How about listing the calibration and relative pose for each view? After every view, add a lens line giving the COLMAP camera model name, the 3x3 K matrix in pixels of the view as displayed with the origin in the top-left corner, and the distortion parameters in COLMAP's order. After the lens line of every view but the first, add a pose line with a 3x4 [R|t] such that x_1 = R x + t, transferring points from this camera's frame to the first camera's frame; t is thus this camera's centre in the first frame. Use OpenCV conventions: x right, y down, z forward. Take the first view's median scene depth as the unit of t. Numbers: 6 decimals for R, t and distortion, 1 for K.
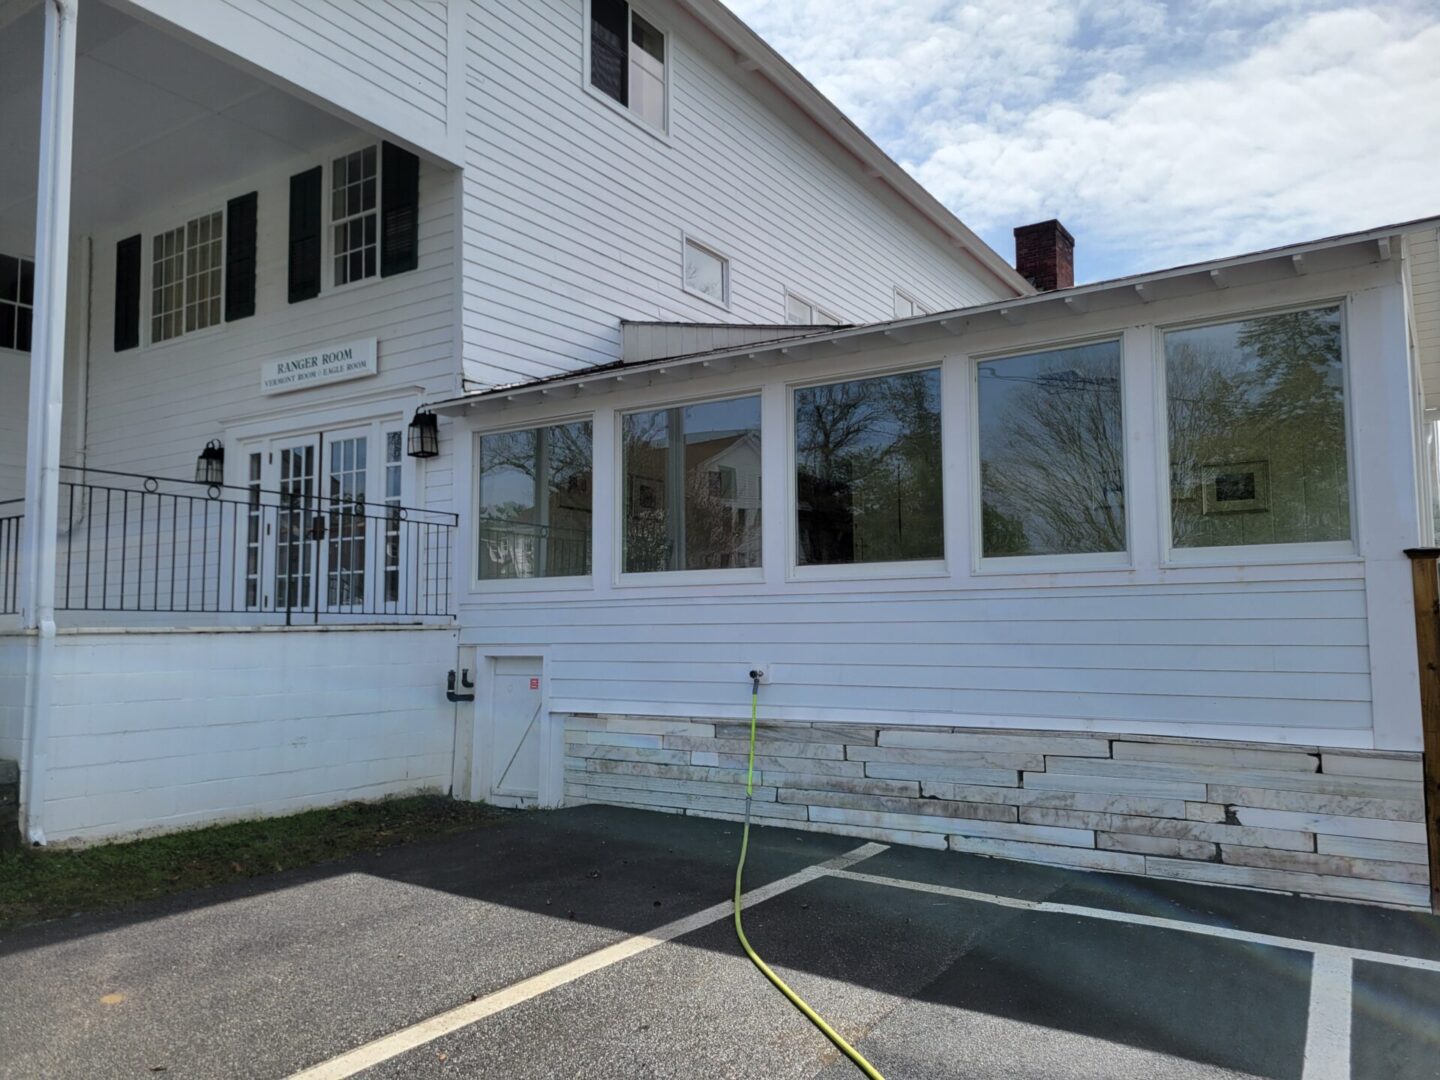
lens RADIAL K [[1062.2, 0, 720.0], [0, 1062.2, 540.0], [0, 0, 1]] dist [0.061665, -0.041173]
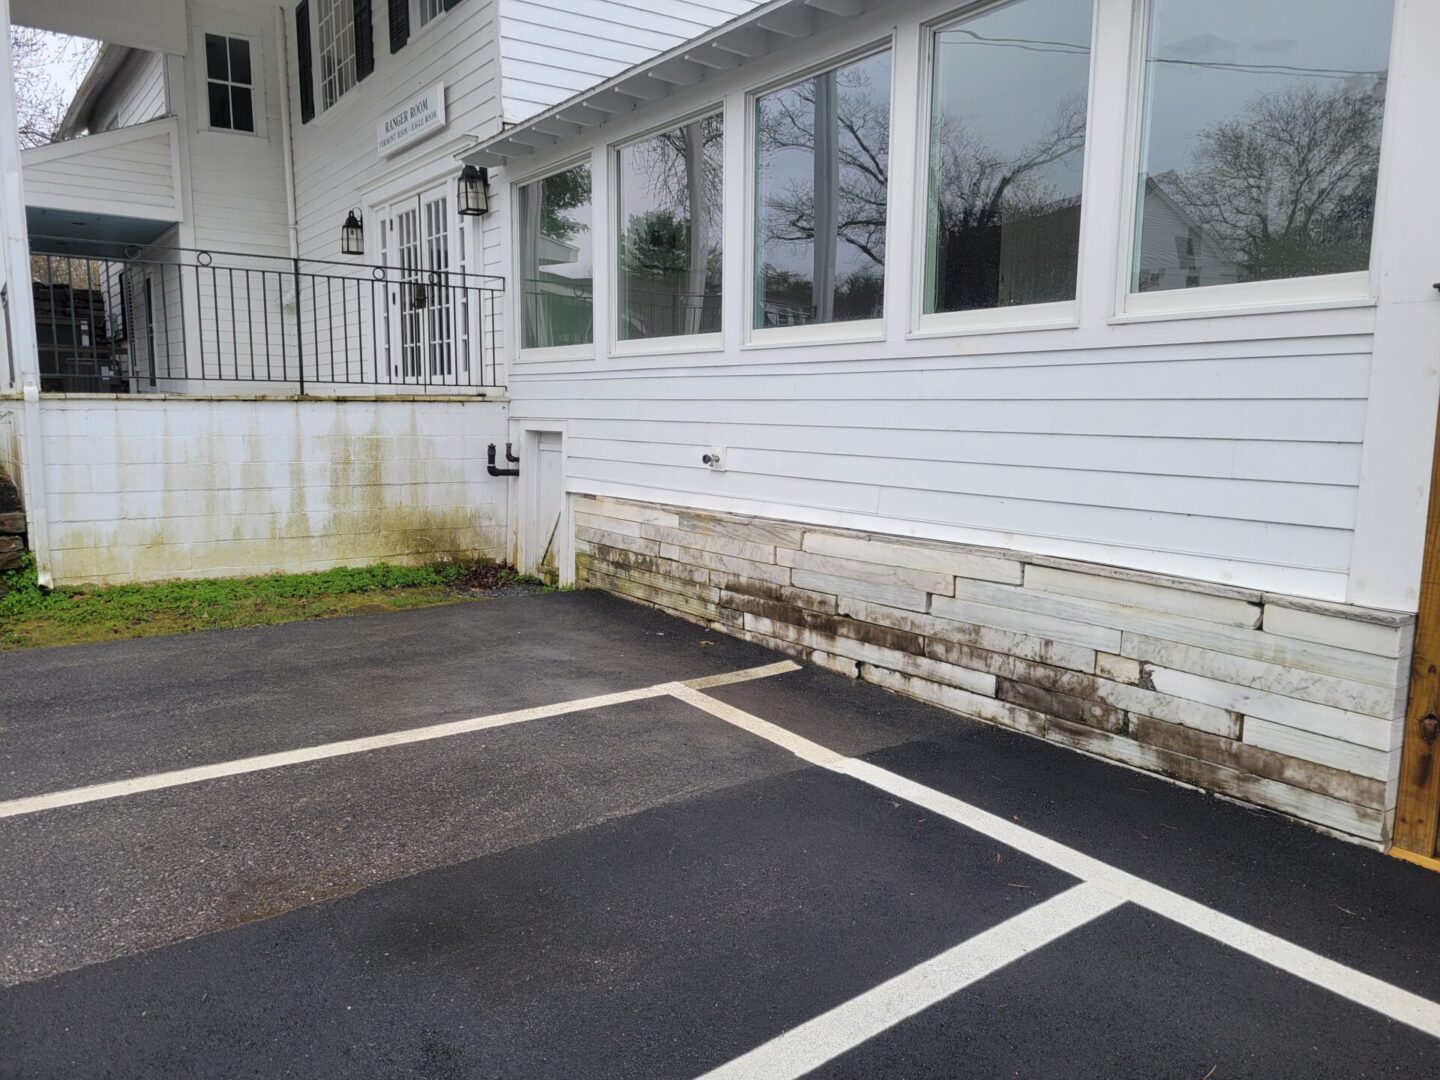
lens RADIAL K [[1095.7, 0, 720.0], [0, 1095.7, 540.0], [0, 0, 1]] dist [0.051770, -0.000985]
pose [[0.919494, 0.054408, -0.389320, 0.434312], [0.031787, 0.976842, 0.211589, 0.003495], [0.391817, -0.206931, 0.896471, 0.221735]]
